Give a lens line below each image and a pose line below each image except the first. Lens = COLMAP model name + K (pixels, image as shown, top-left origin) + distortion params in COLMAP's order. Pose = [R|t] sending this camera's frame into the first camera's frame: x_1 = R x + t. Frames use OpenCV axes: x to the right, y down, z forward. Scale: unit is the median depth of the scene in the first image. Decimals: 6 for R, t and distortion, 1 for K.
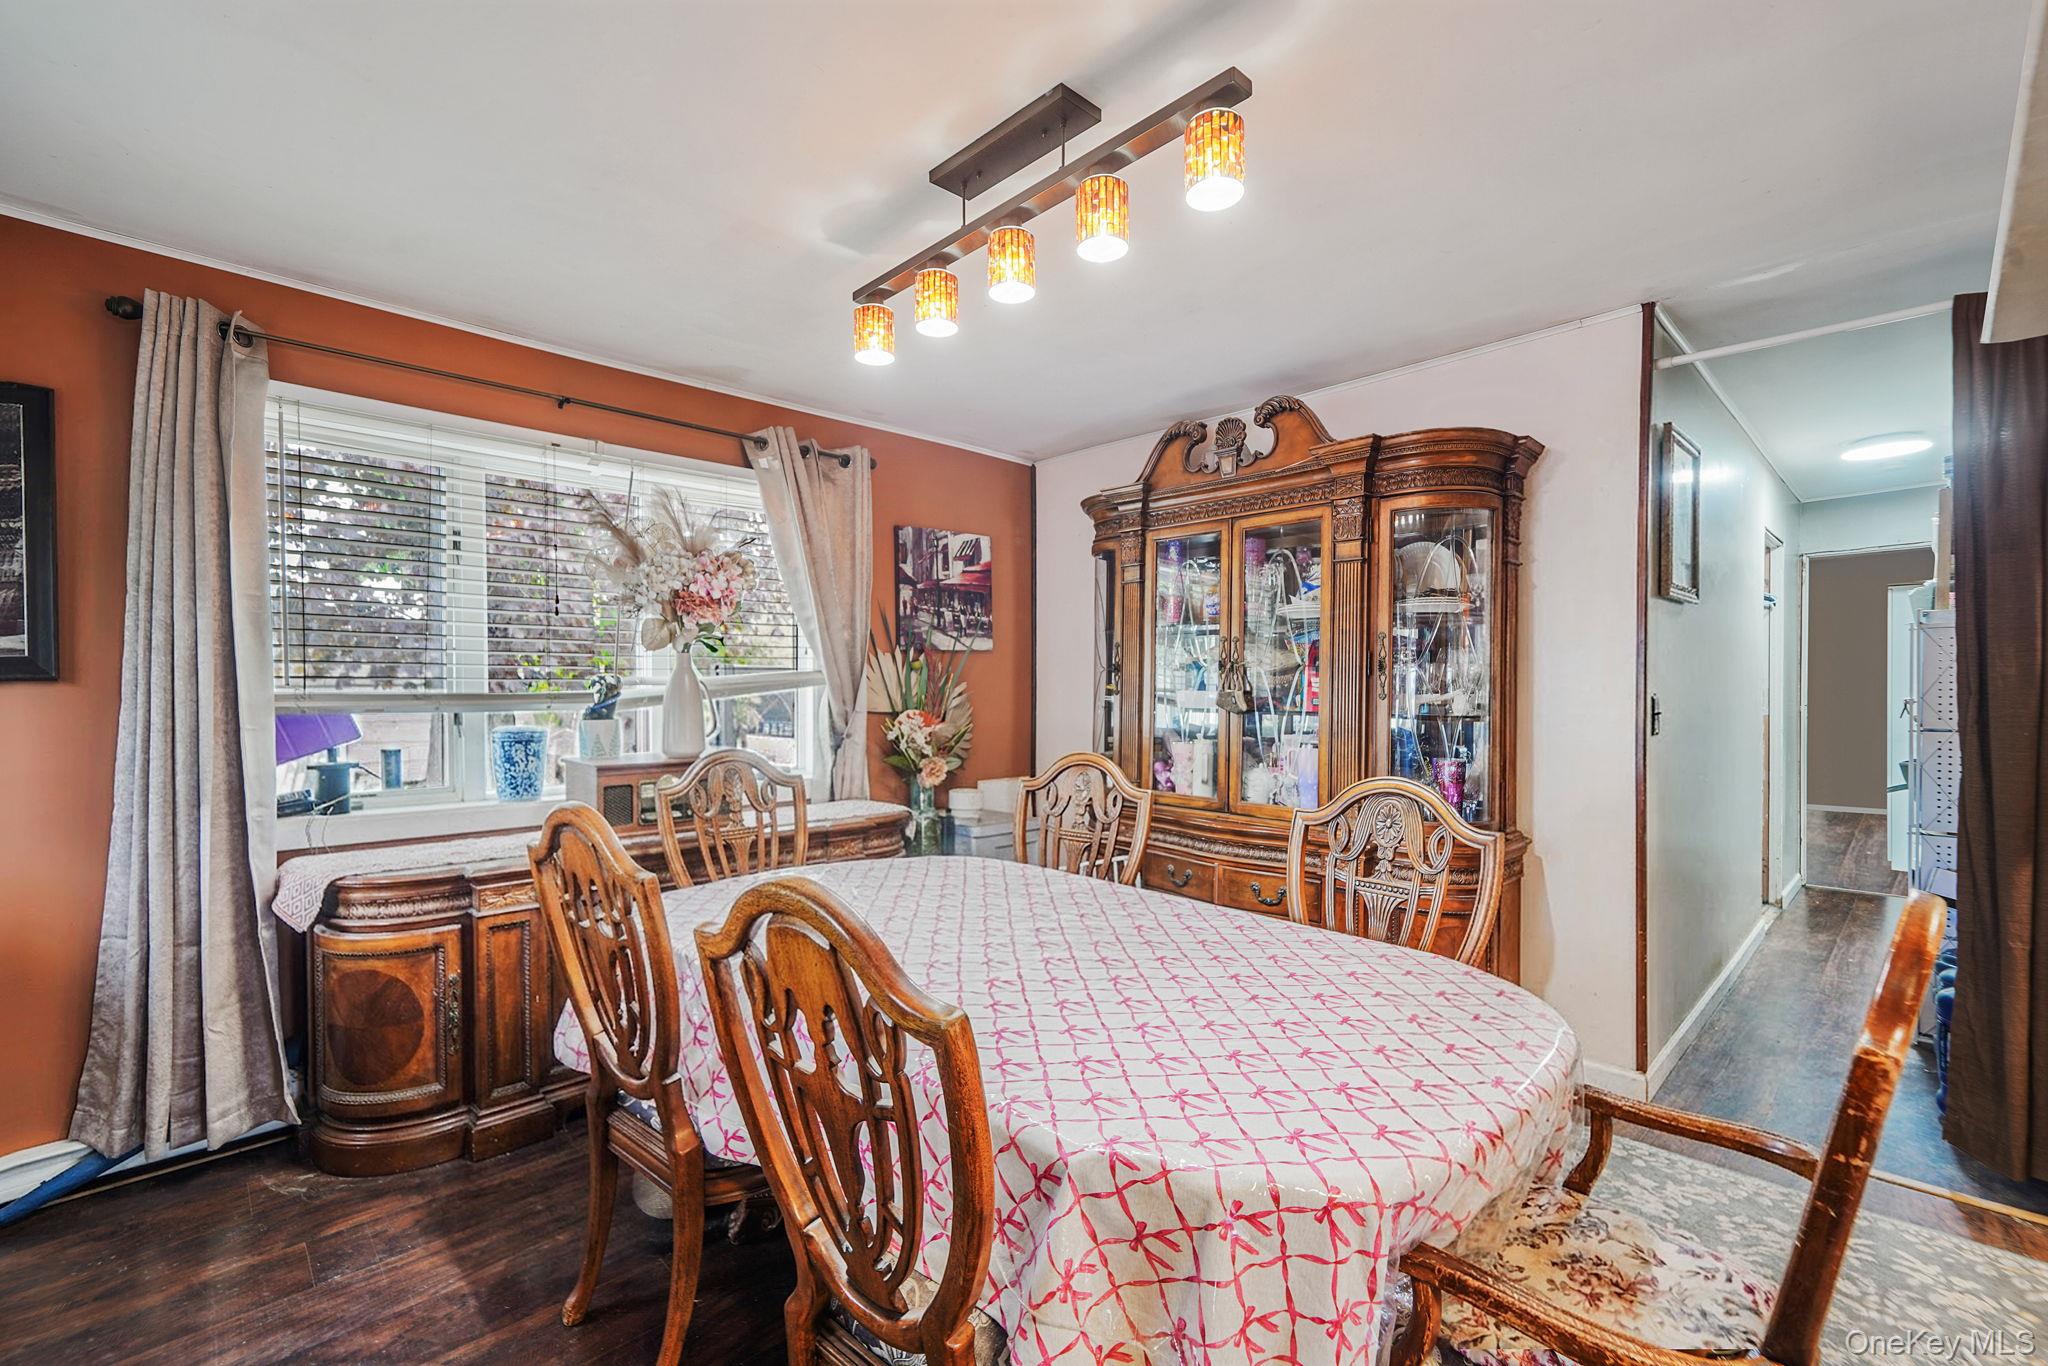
lens RADIAL K [[858.1, 0, 1023.5], [0, 858.1, 707.5], [0, 0, 1]] dist [-0.002144, 0.000256]
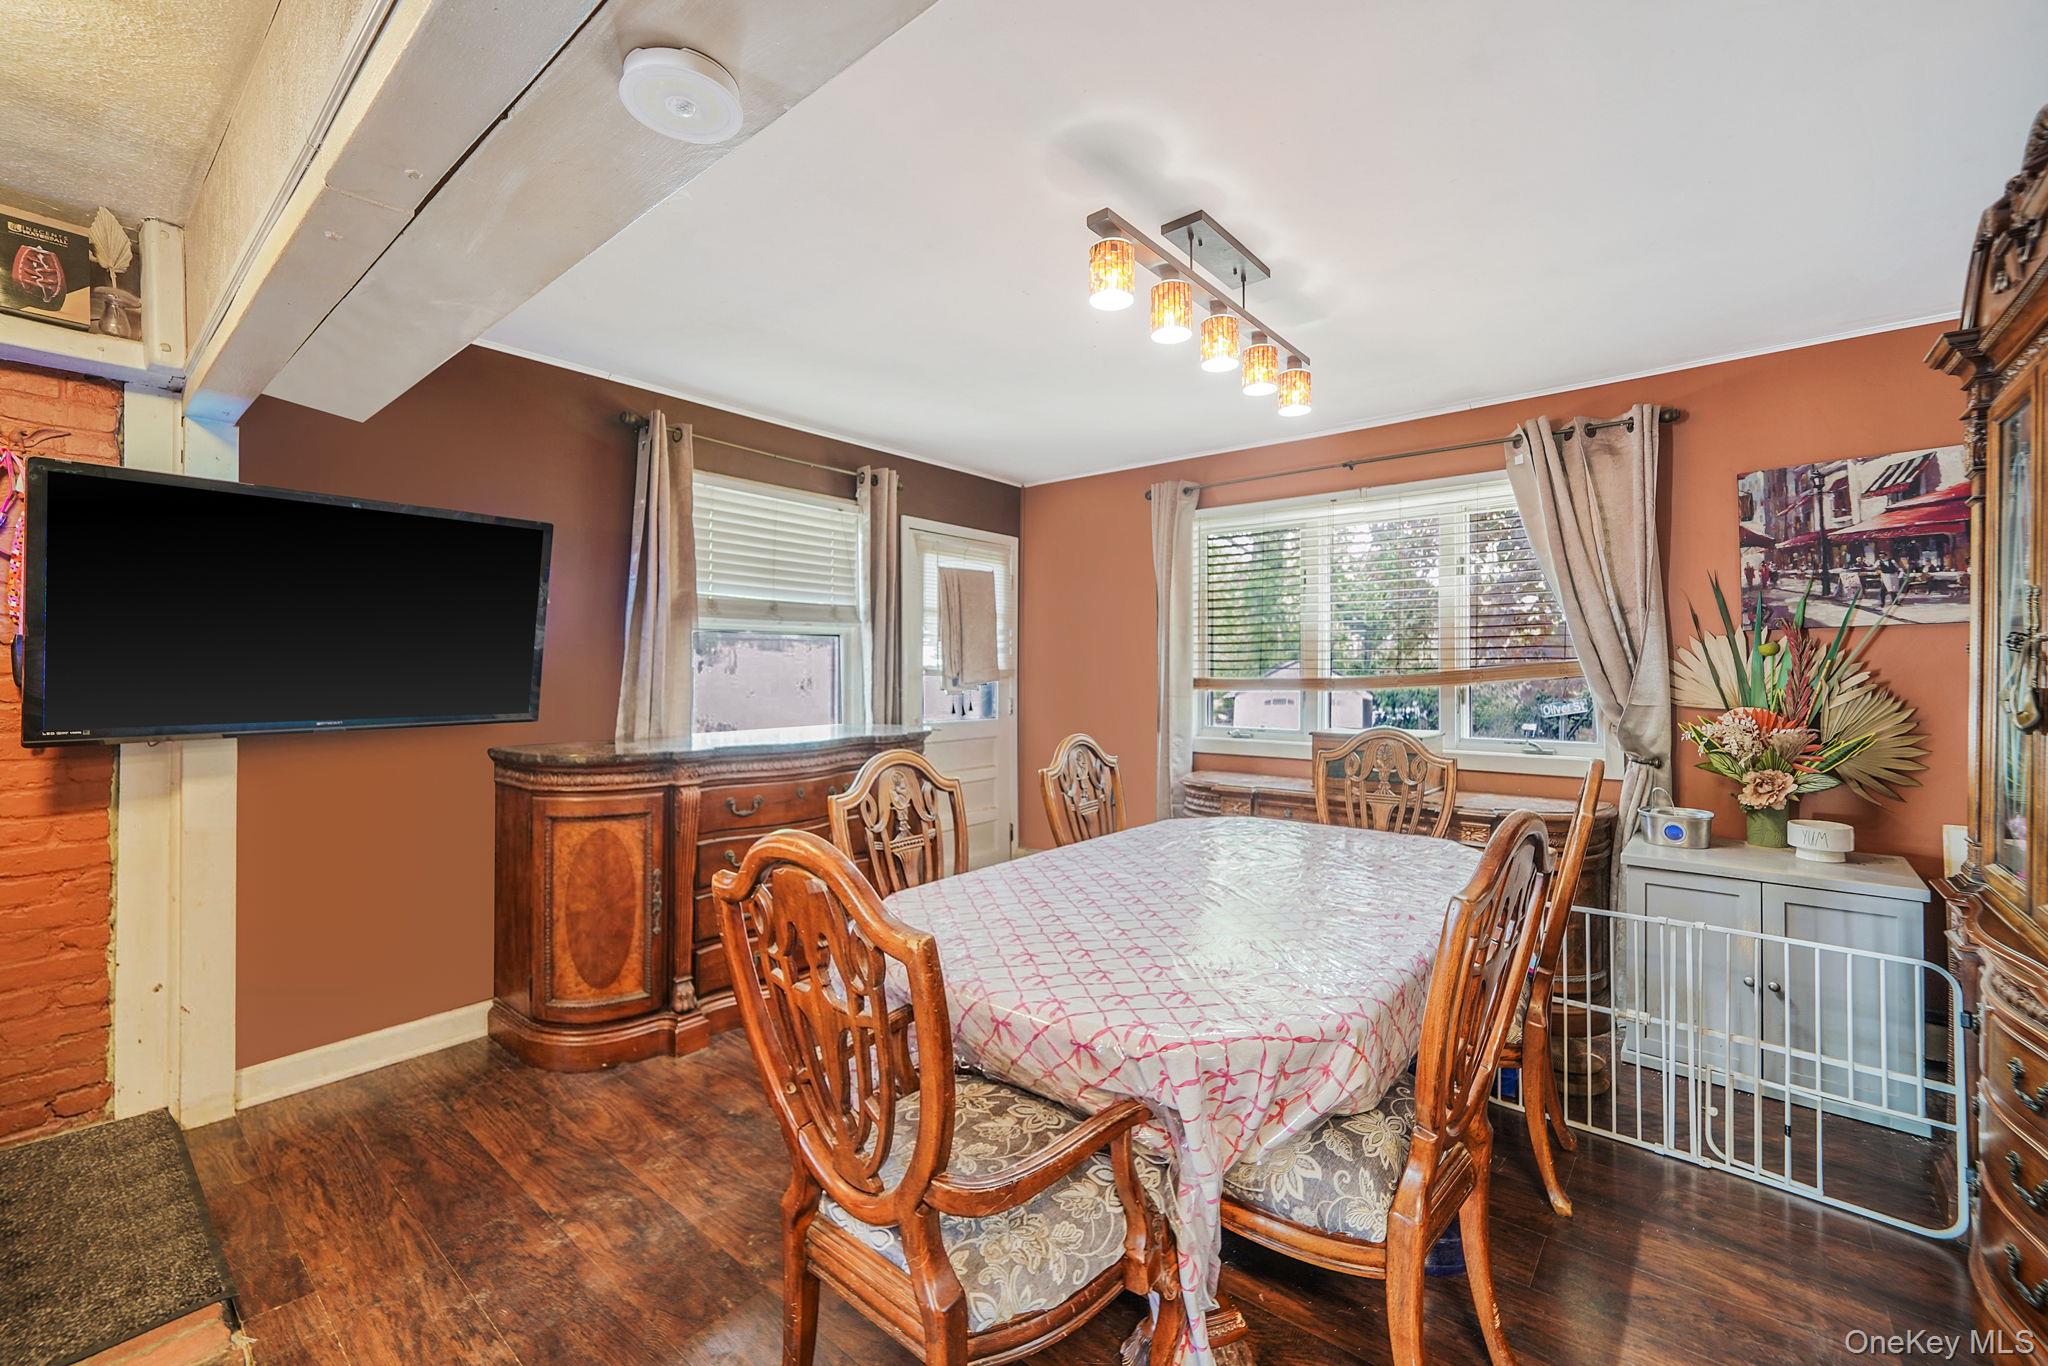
lens RADIAL K [[837.0, 0, 1029.2], [0, 837.0, 673.3], [0, 0, 1]] dist [-0.001129, 0.000002]
pose [[0.119861, 0.005601, -0.992775, 0.524856], [-0.028305, 0.999597, 0.002222, -0.010460], [0.992387, 0.027834, 0.119972, 0.248227]]
